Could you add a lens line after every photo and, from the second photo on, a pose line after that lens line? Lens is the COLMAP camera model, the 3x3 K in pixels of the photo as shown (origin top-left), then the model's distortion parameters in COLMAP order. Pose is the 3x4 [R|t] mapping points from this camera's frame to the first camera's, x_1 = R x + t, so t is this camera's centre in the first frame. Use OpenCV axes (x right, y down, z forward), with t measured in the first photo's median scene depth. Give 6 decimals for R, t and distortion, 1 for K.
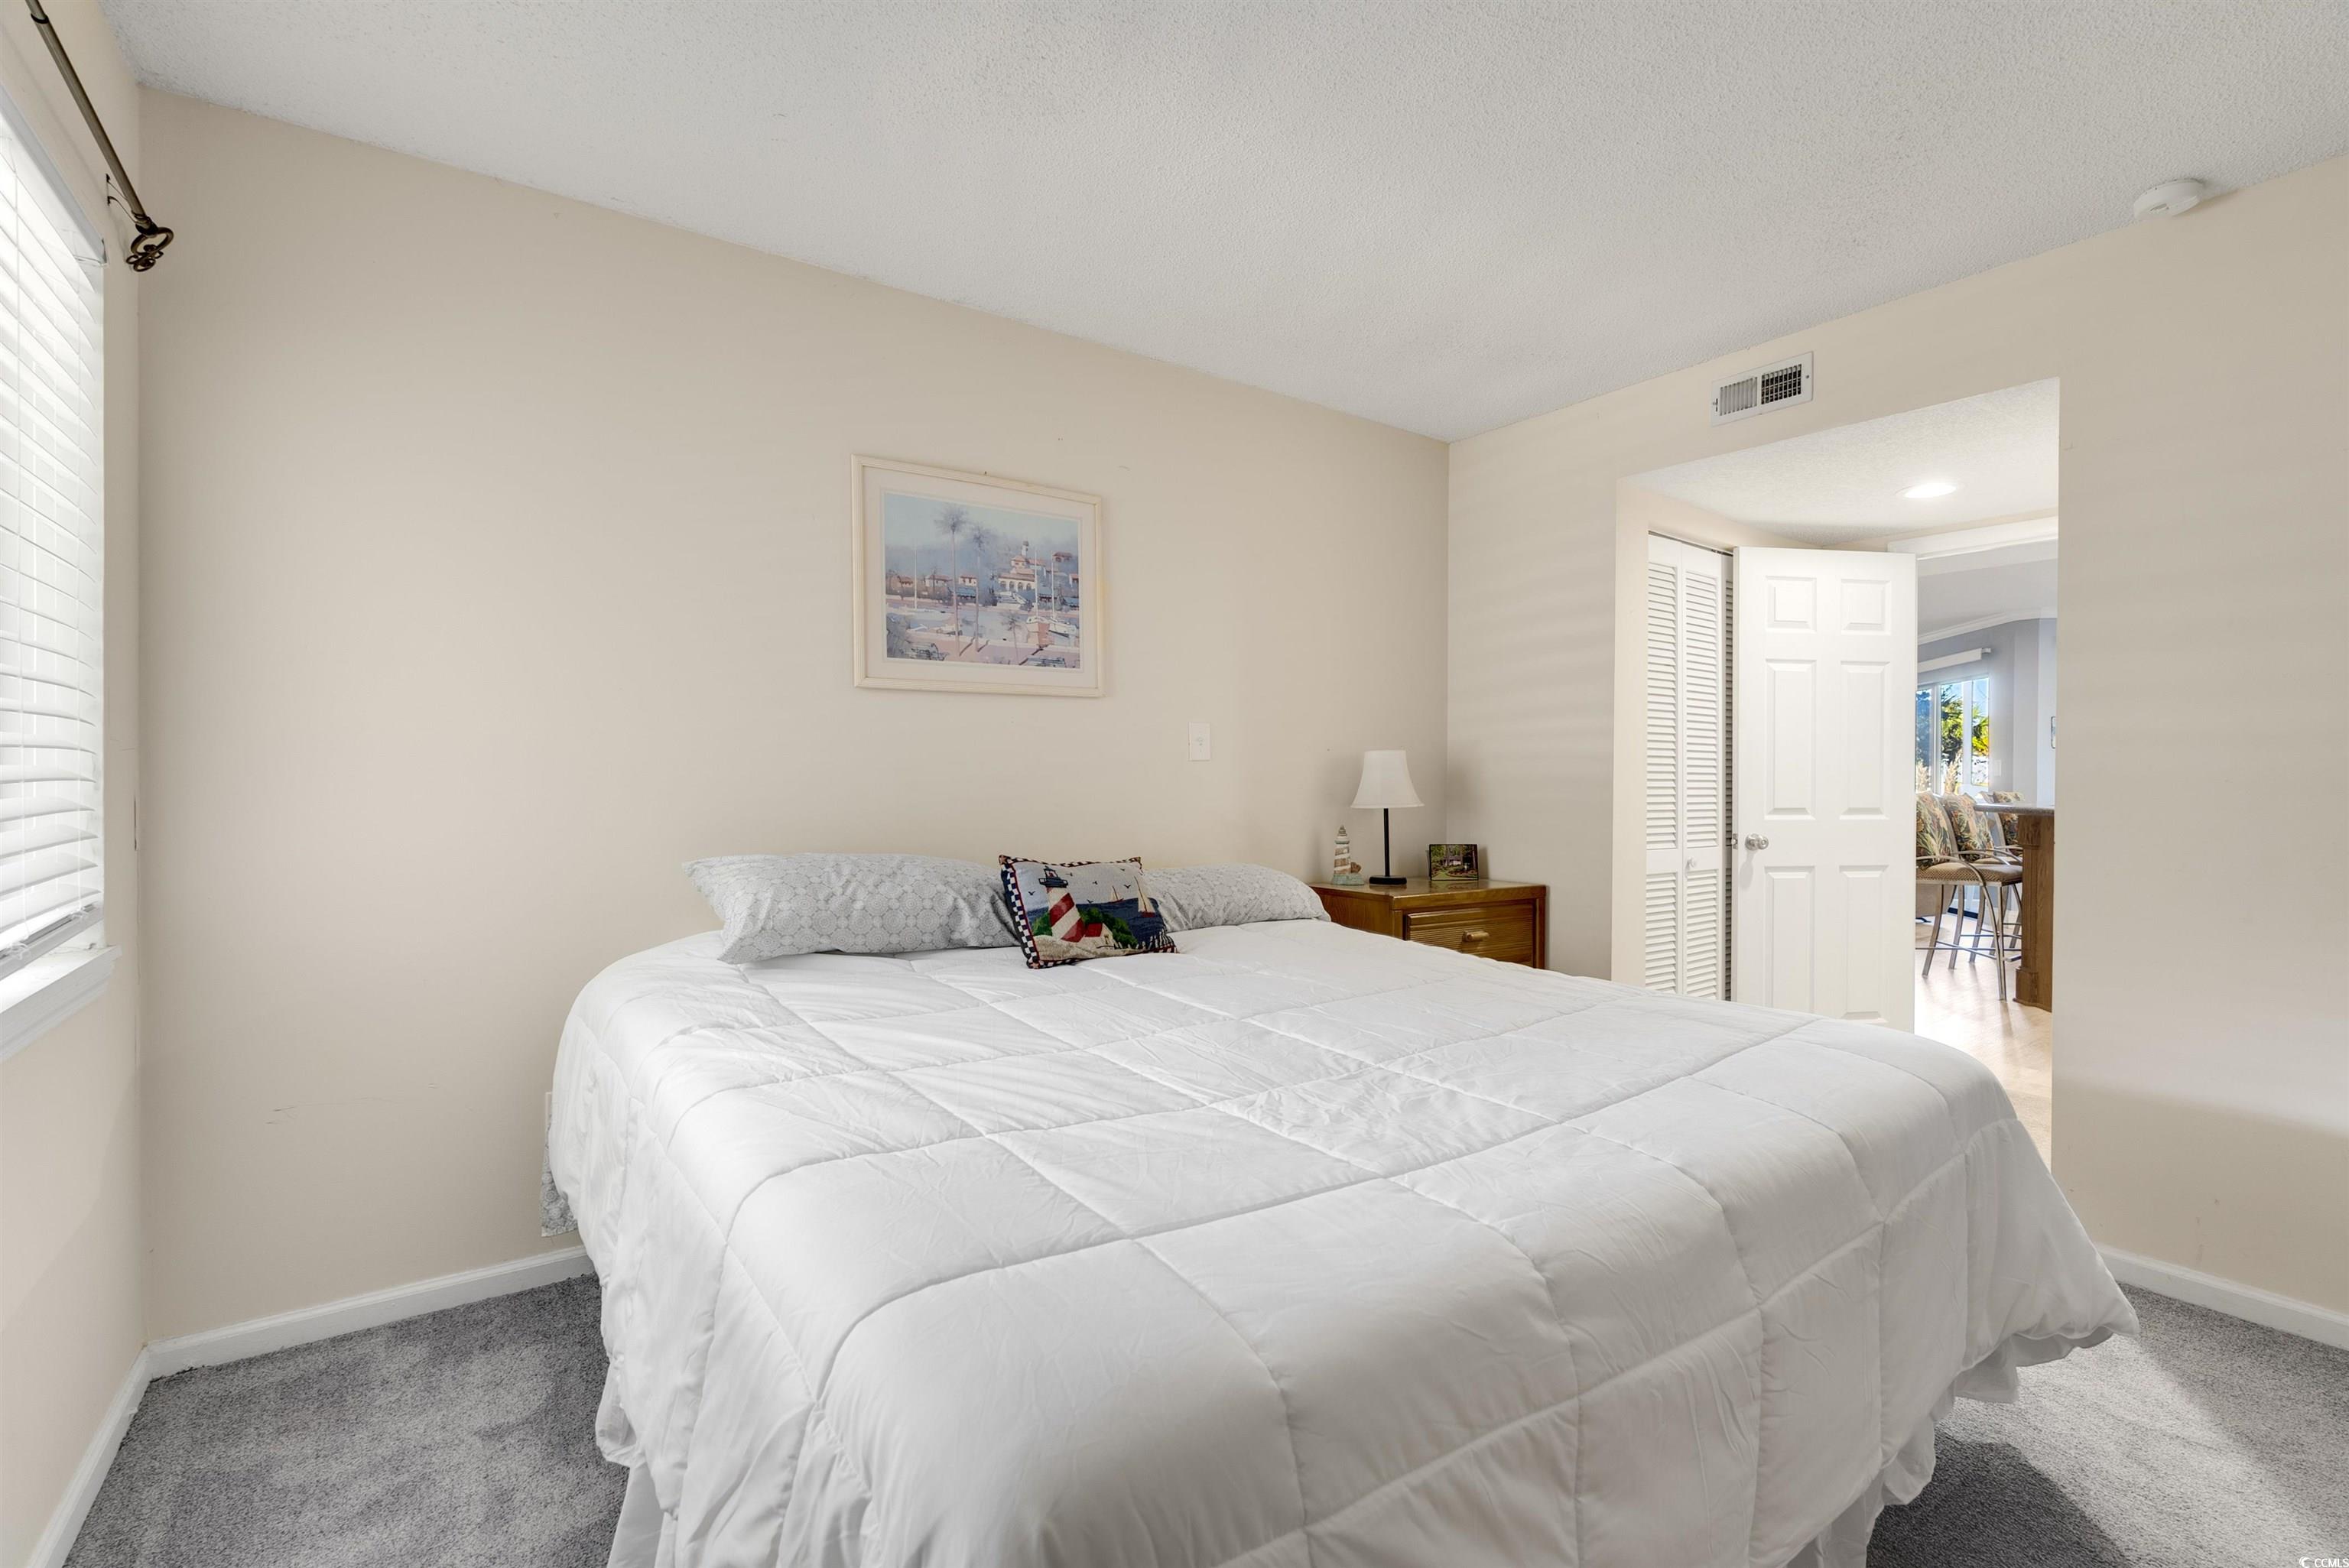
lens RADIAL K [[1058.6, 0, 1180.9], [0, 1058.6, 801.0], [0, 0, 1]] dist [-0.000500, -0.000069]
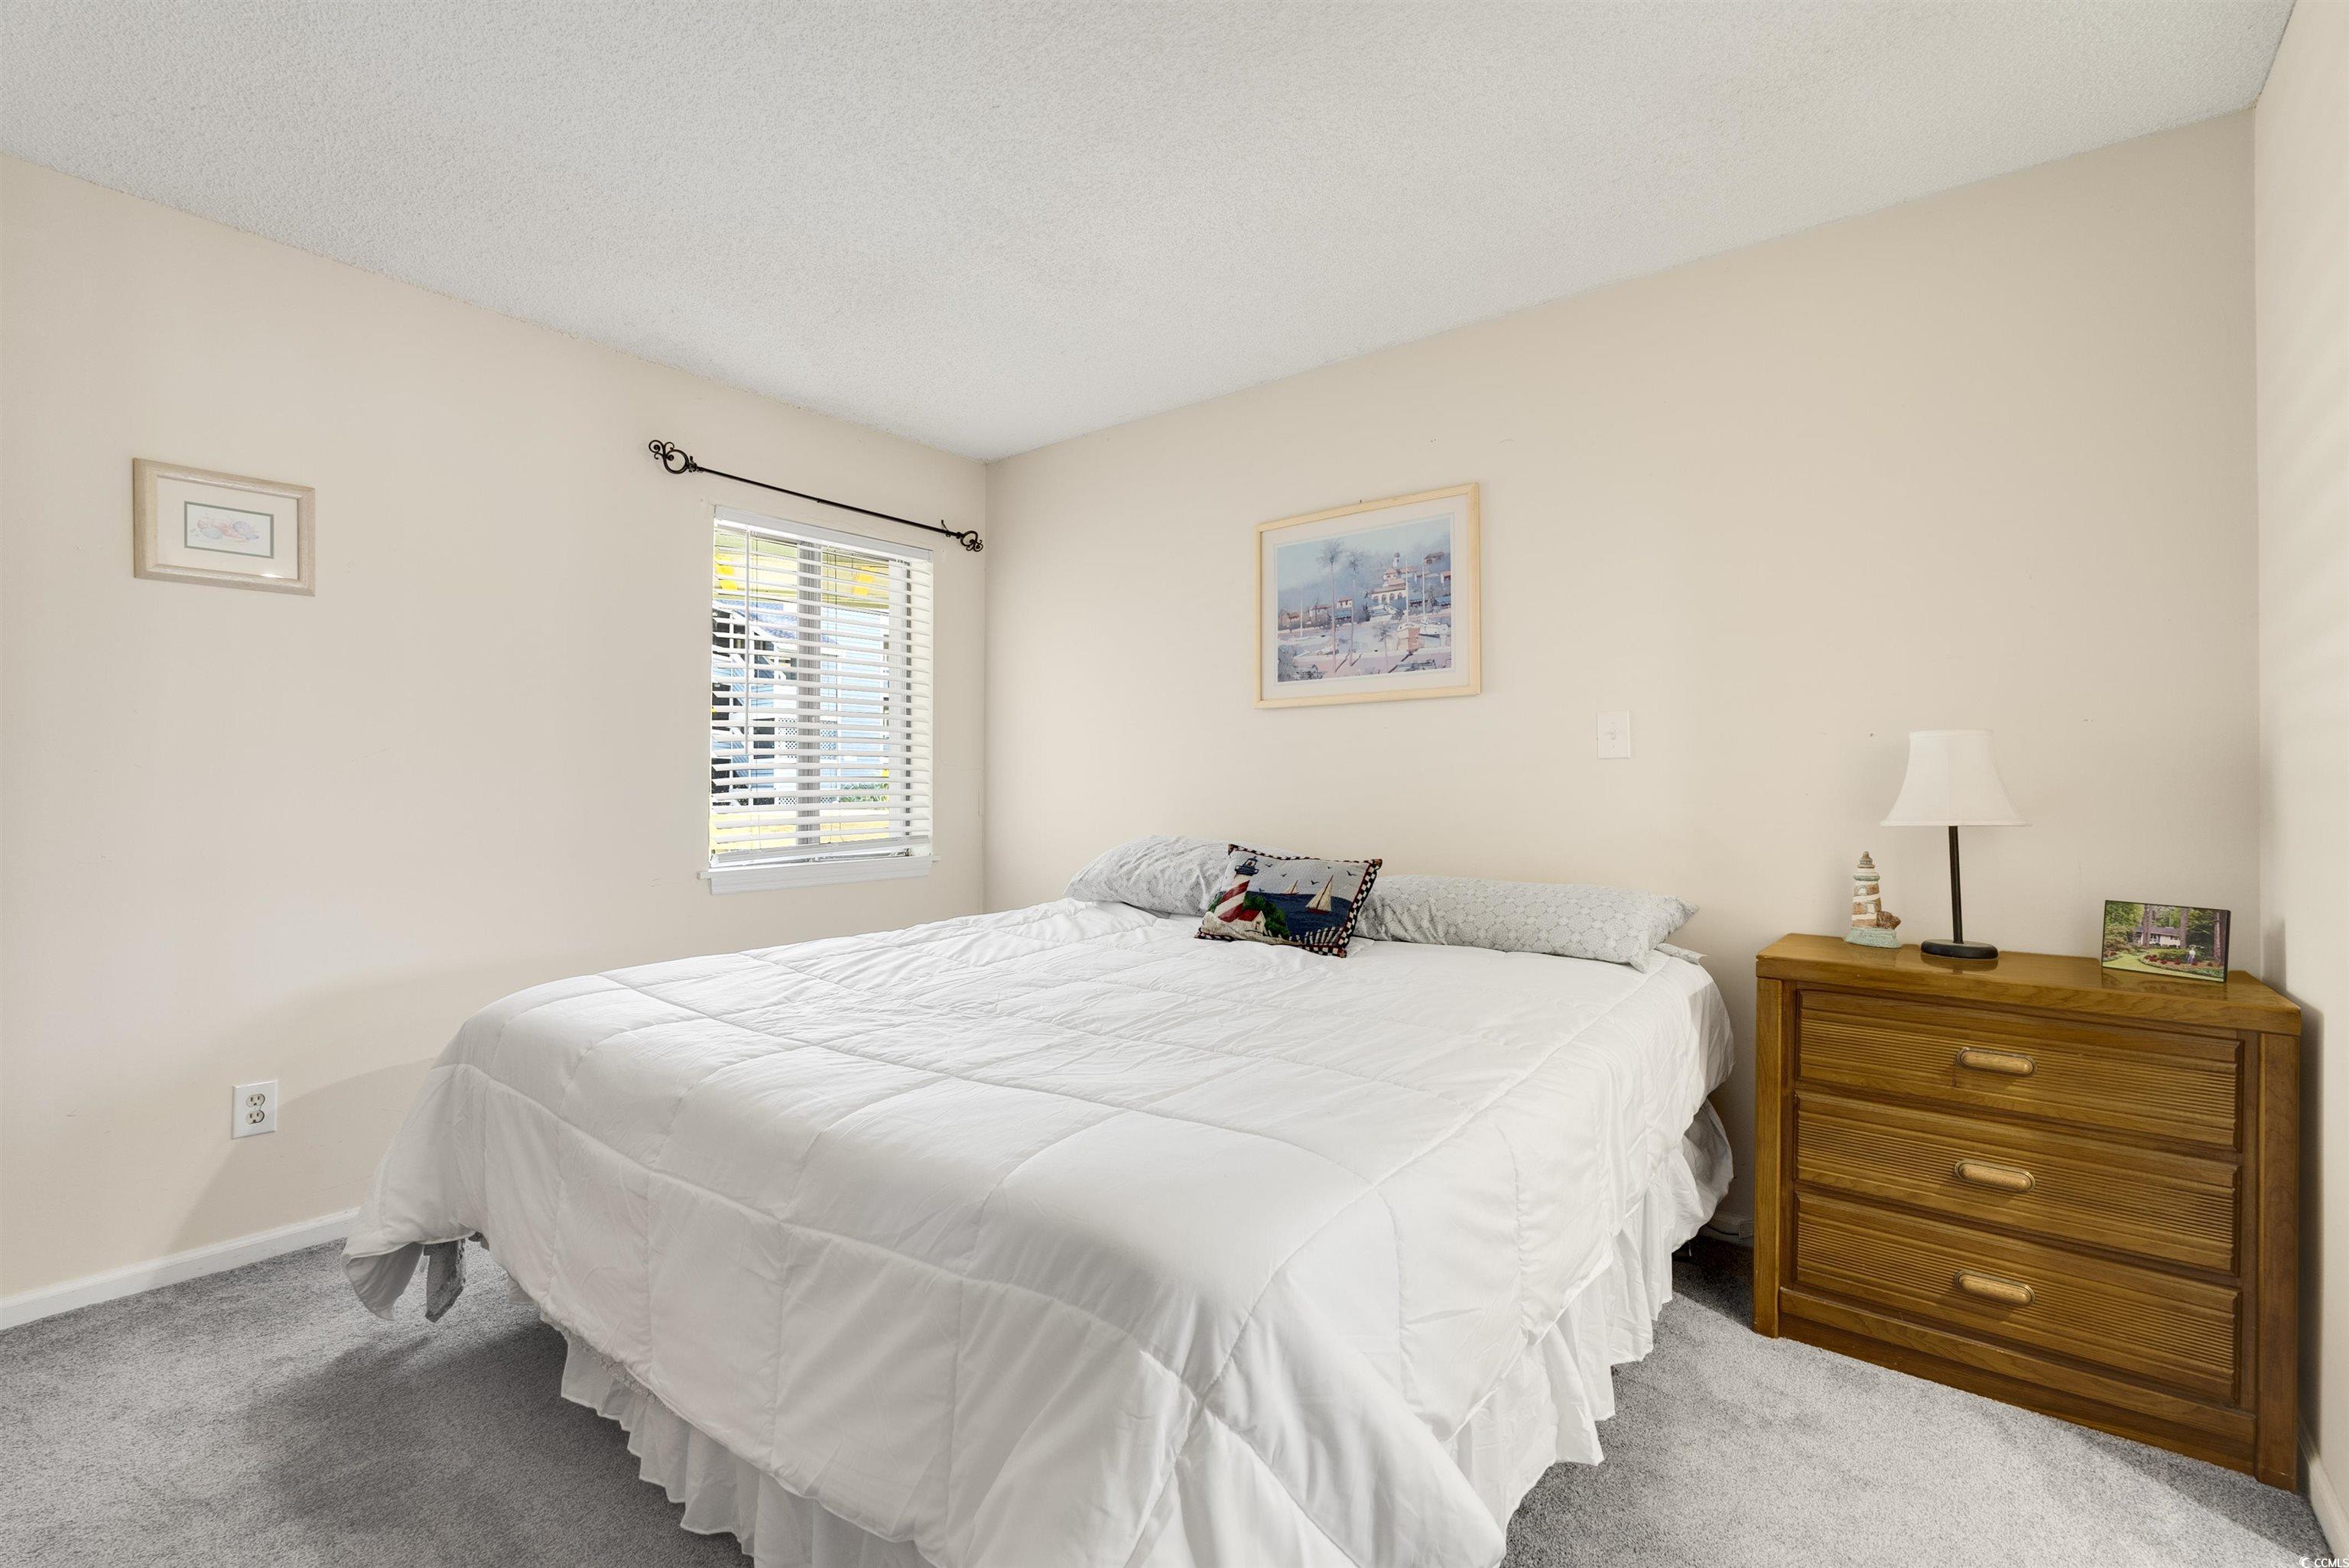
lens RADIAL K [[1058.6, 0, 1180.9], [0, 1058.6, 801.0], [0, 0, 1]] dist [-0.000500, -0.000069]
pose [[0.285032, 0.004955, -0.958505, 0.790283], [-0.028053, 0.999601, -0.003175, 0.007119], [0.958107, 0.027794, 0.285058, 0.508109]]
